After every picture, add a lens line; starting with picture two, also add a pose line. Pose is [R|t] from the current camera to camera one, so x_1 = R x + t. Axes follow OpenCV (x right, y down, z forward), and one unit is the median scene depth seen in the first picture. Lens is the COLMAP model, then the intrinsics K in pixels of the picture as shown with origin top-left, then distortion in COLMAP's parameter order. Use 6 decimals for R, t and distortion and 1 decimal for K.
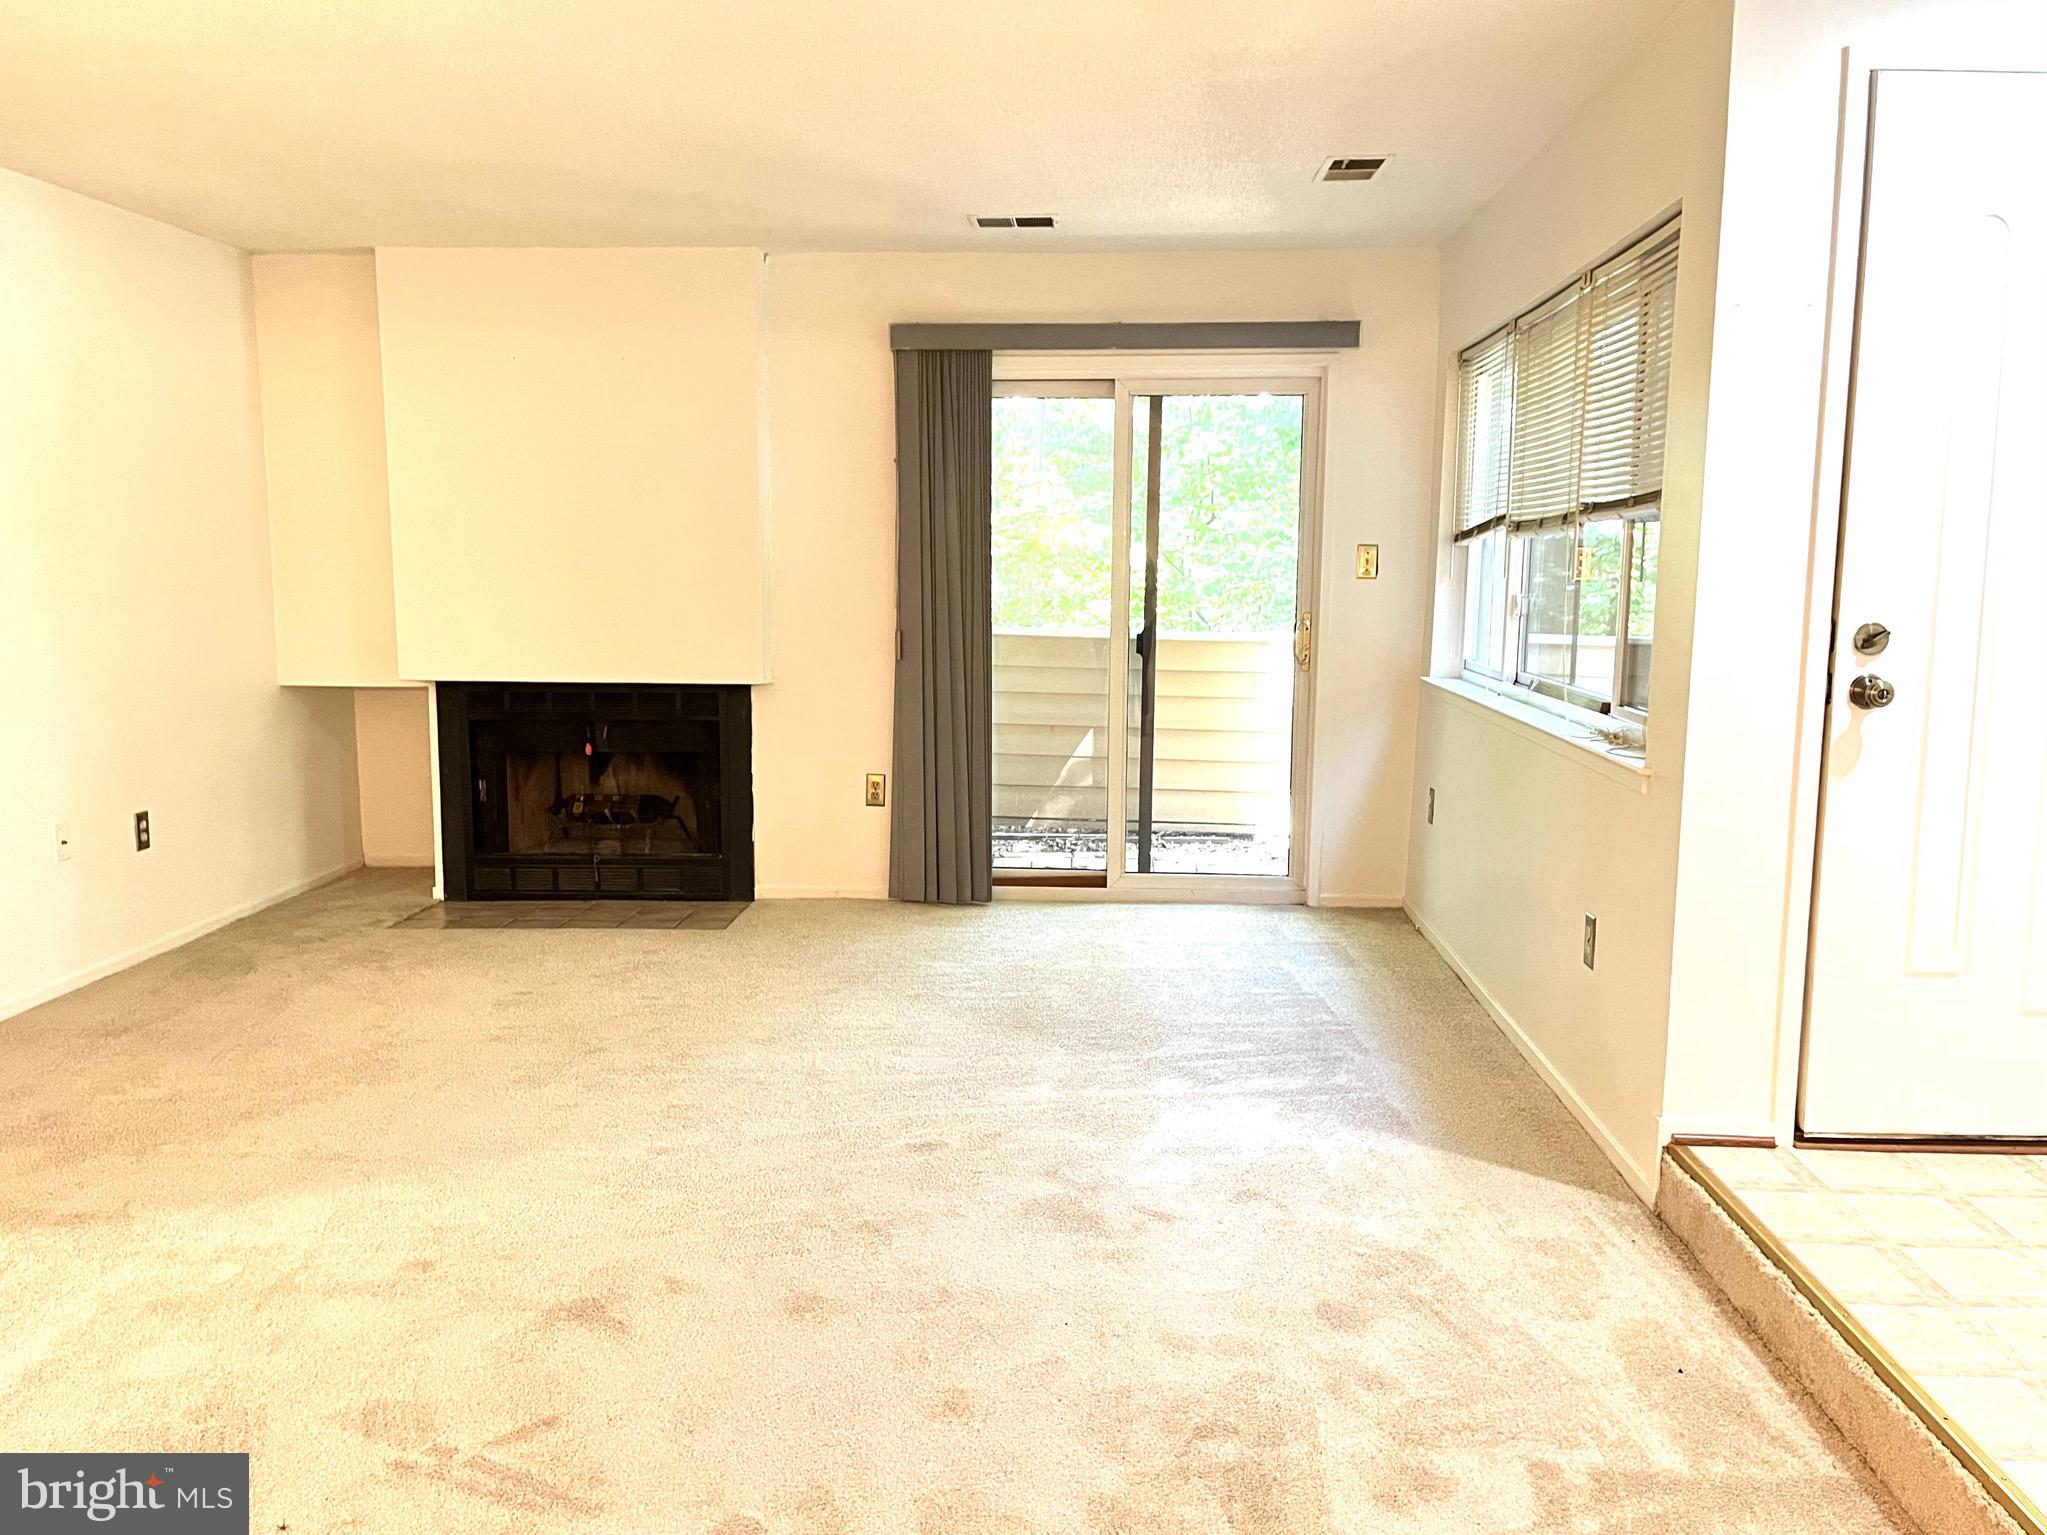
lens RADIAL K [[1608.2, 0, 1023.5], [0, 1608.2, 767.5], [0, 0, 1]] dist [0.084857, -0.119065]
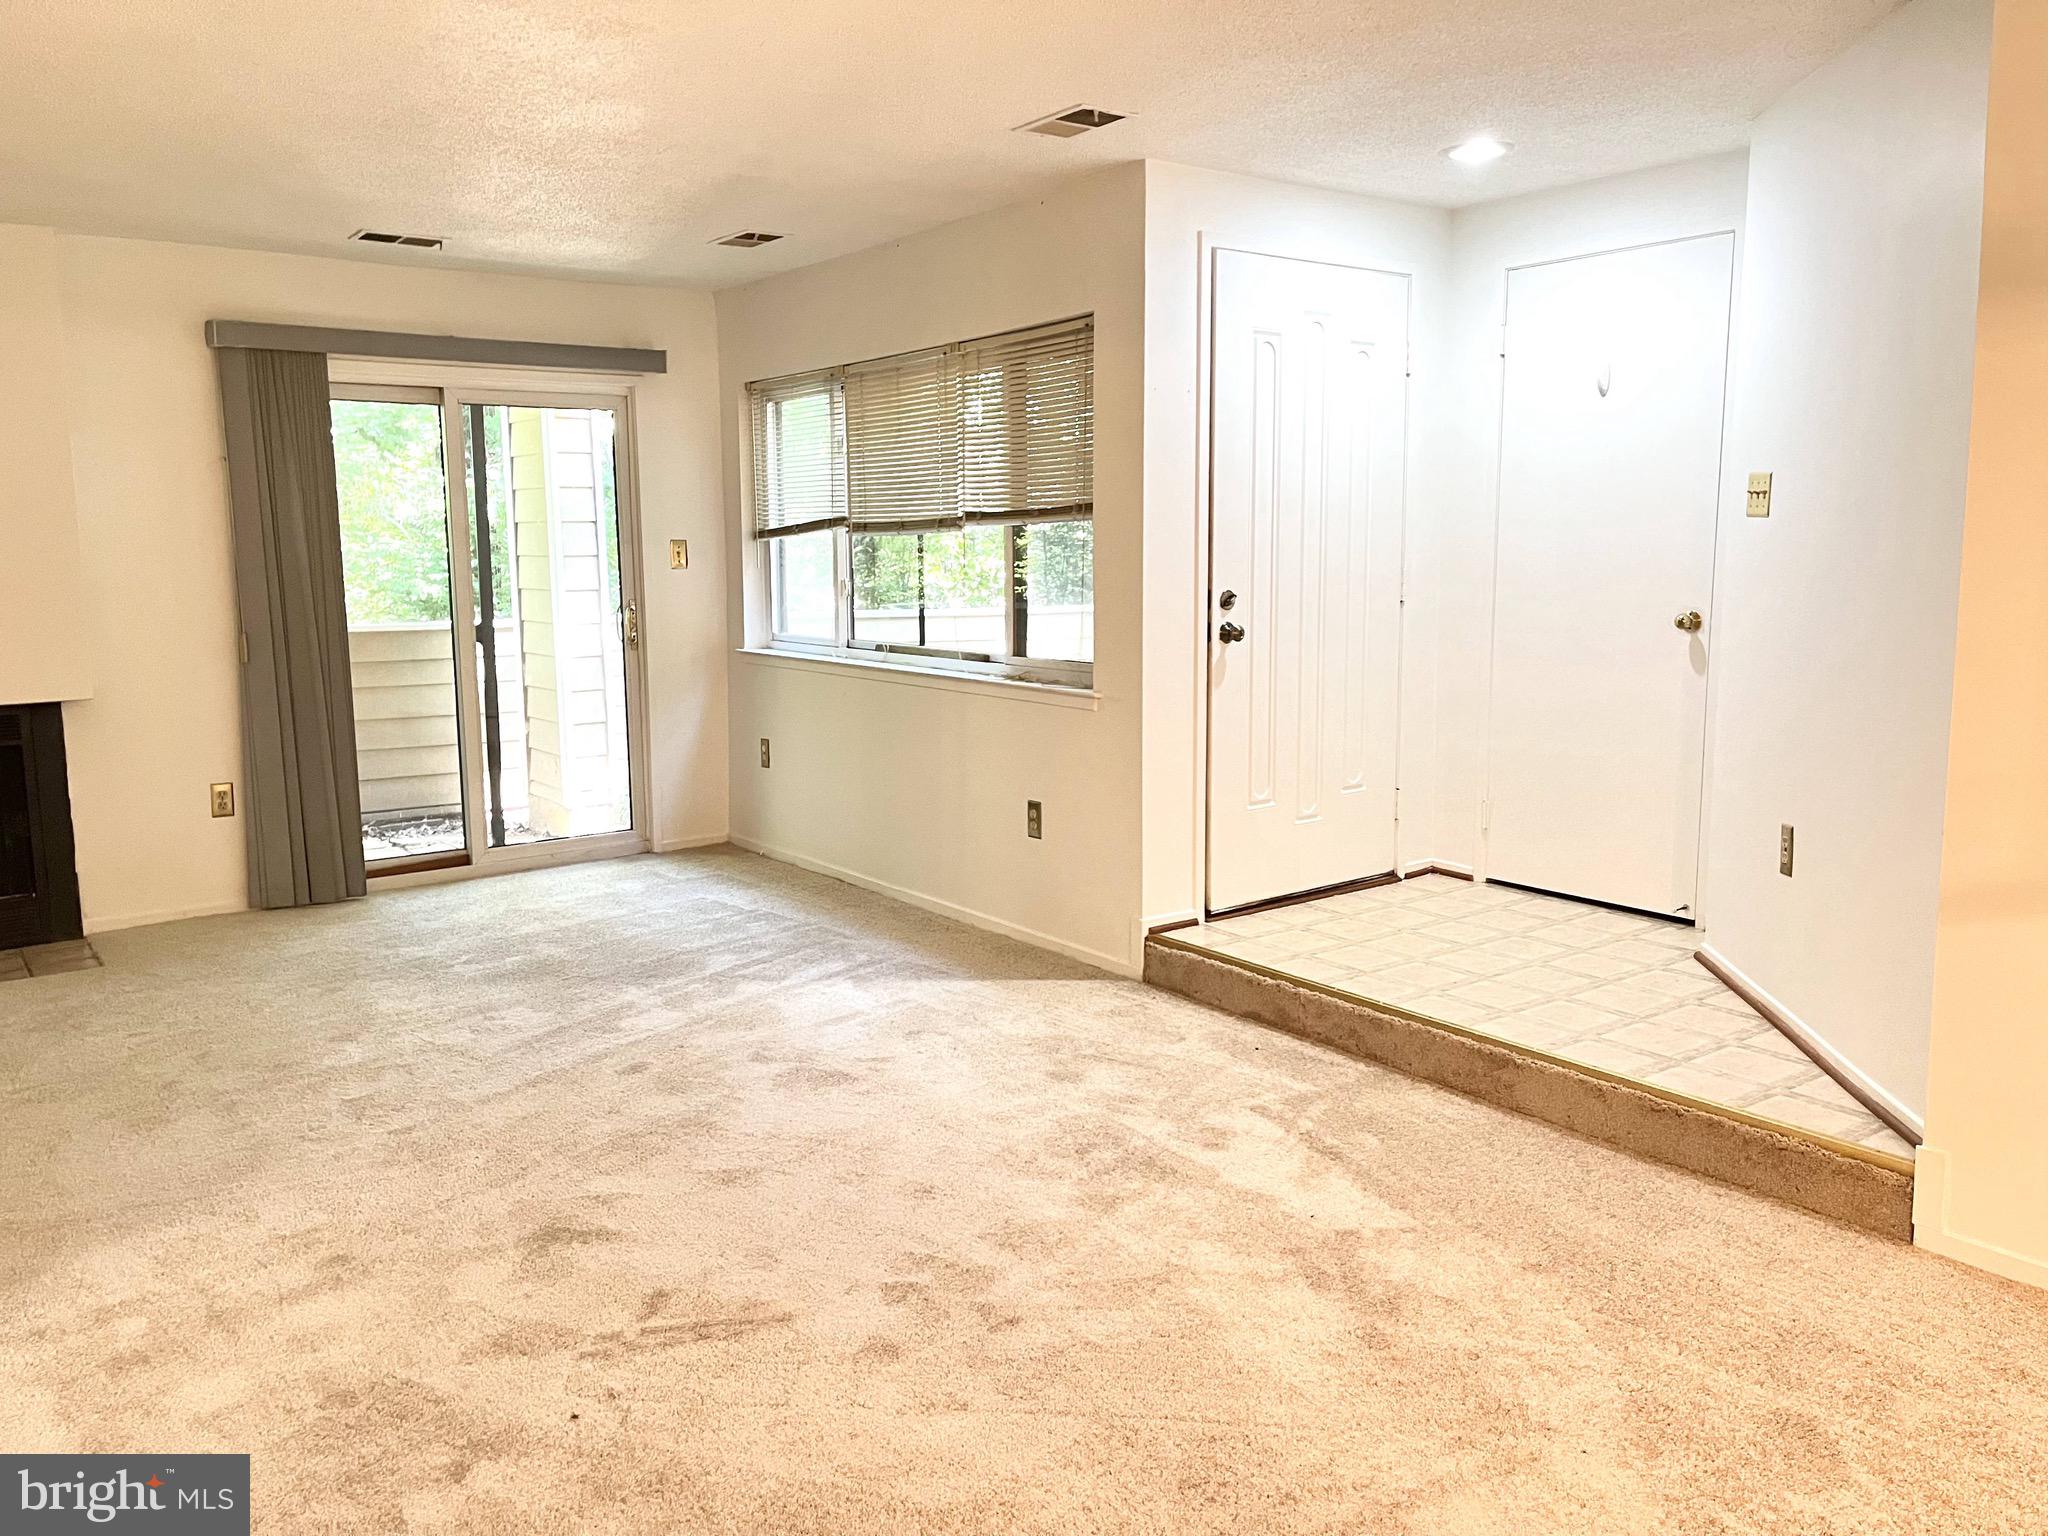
lens RADIAL K [[1529.1, 0, 1025.2], [0, 1529.1, 754.5], [0, 0, 1]] dist [0.081444, -0.102790]
pose [[0.766647, -0.103894, 0.633607, -0.330953], [0.098614, 0.994166, 0.043696, -0.006621], [-0.634451, 0.028983, 0.772420, -0.024492]]
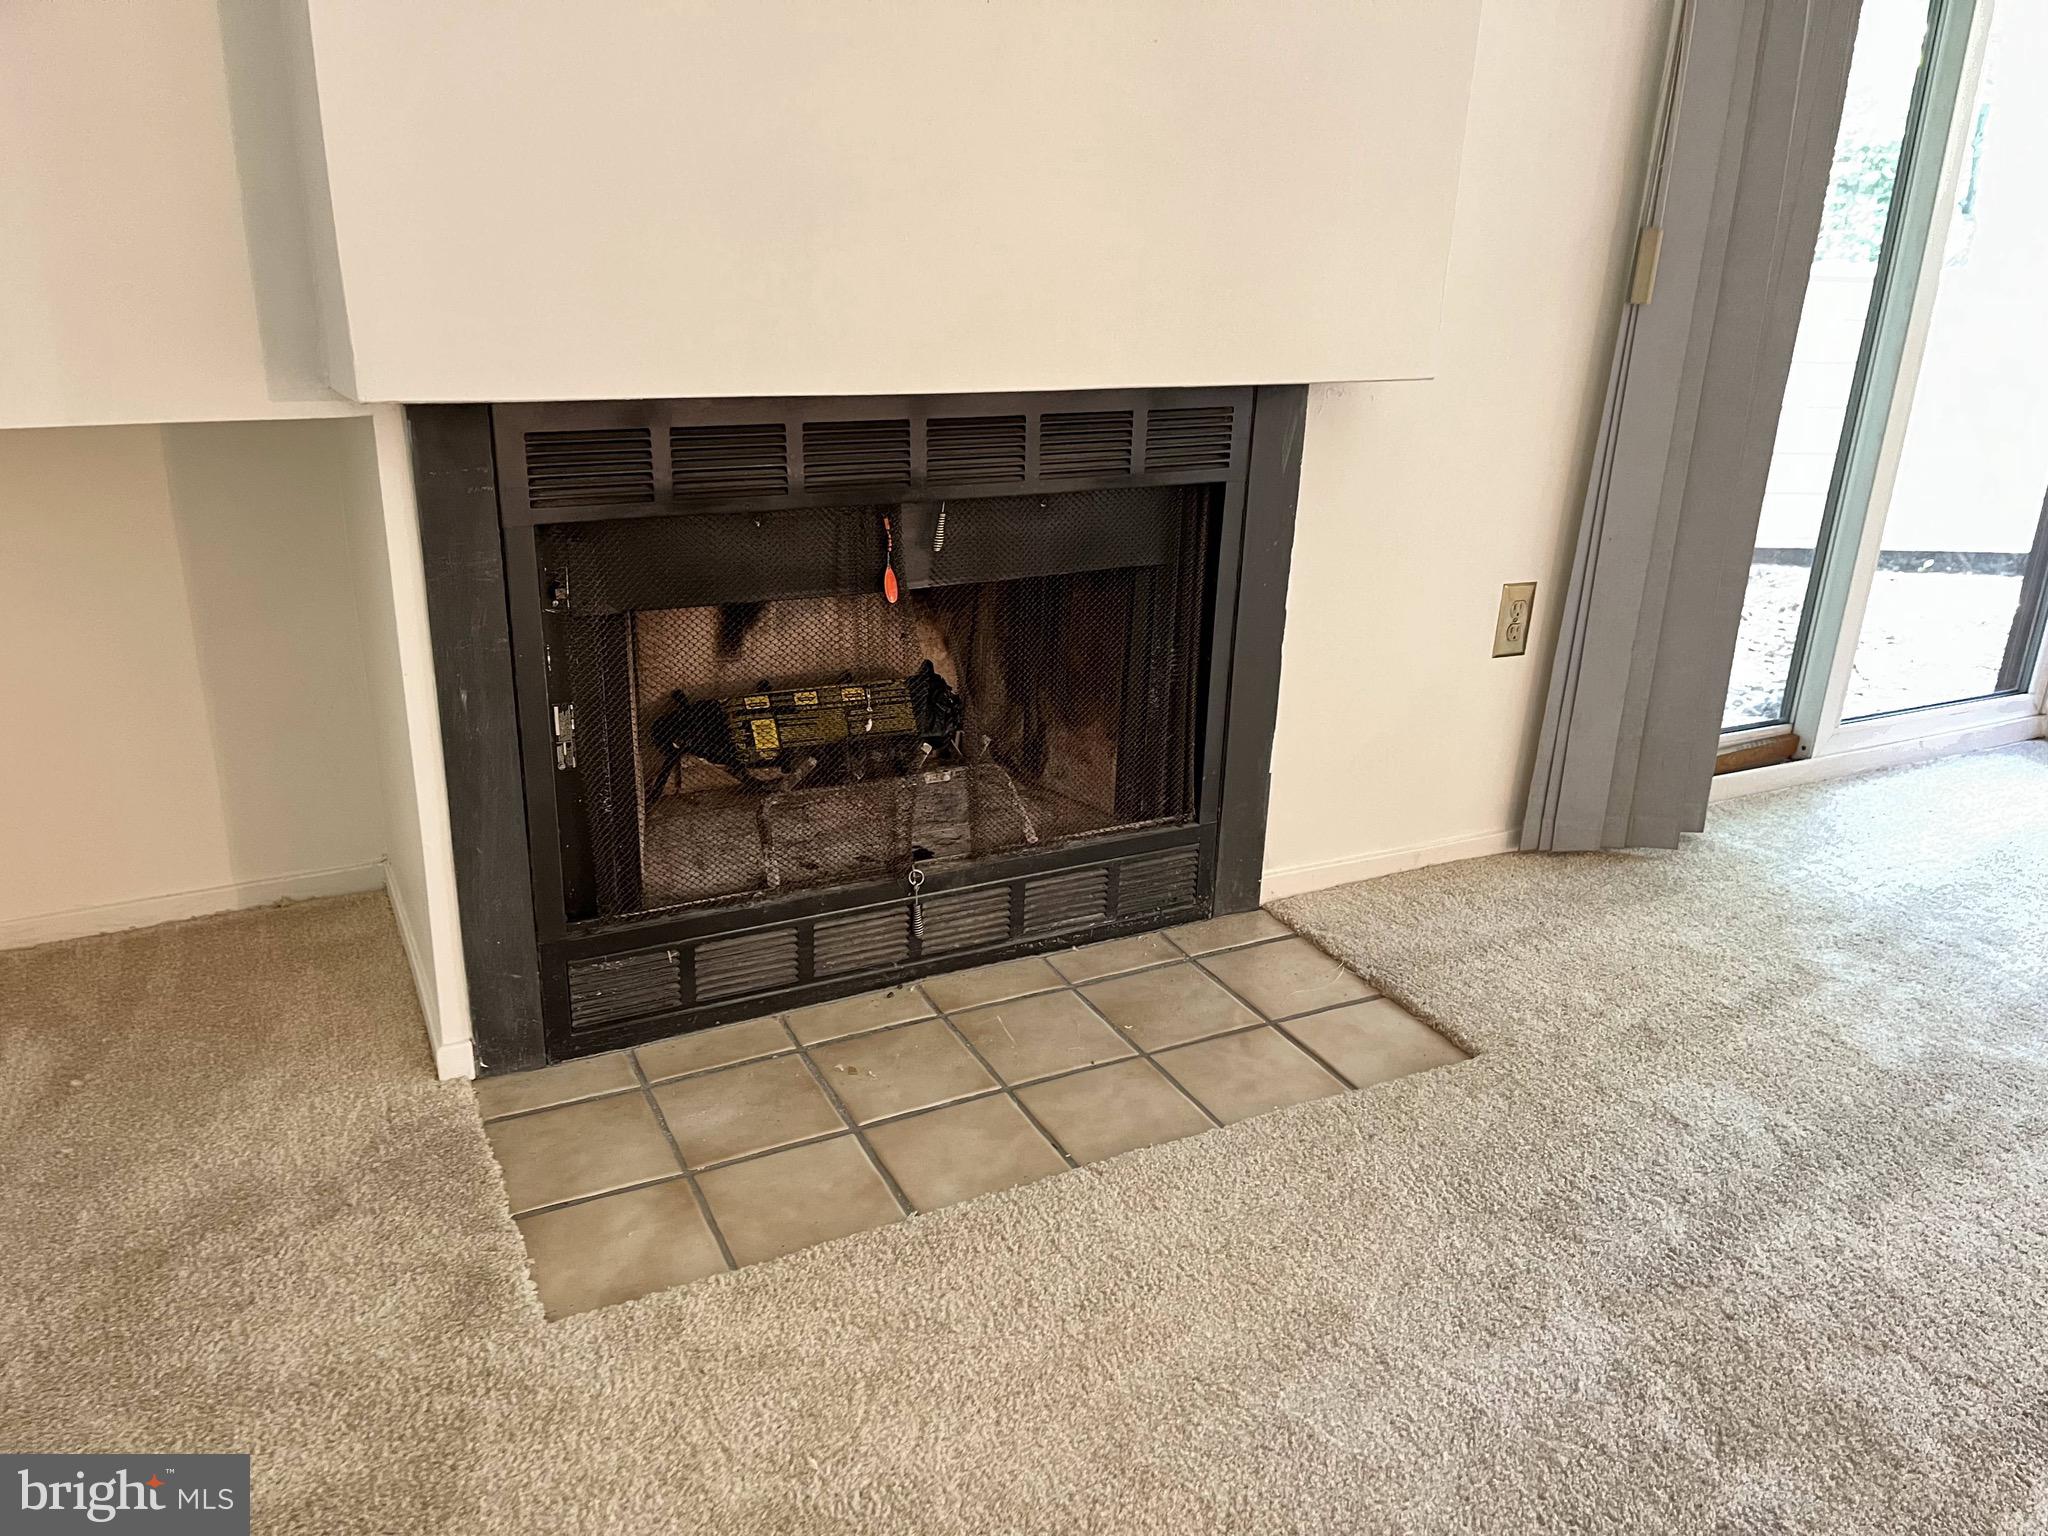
lens RADIAL K [[1529.1, 0, 1025.2], [0, 1529.1, 754.5], [0, 0, 1]] dist [0.081444, -0.102790]
pose [[0.861423, -0.148227, 0.485776, -0.442625], [0.032692, 0.970663, 0.238210, -0.057934], [-0.506834, -0.189318, 0.840998, 0.759907]]
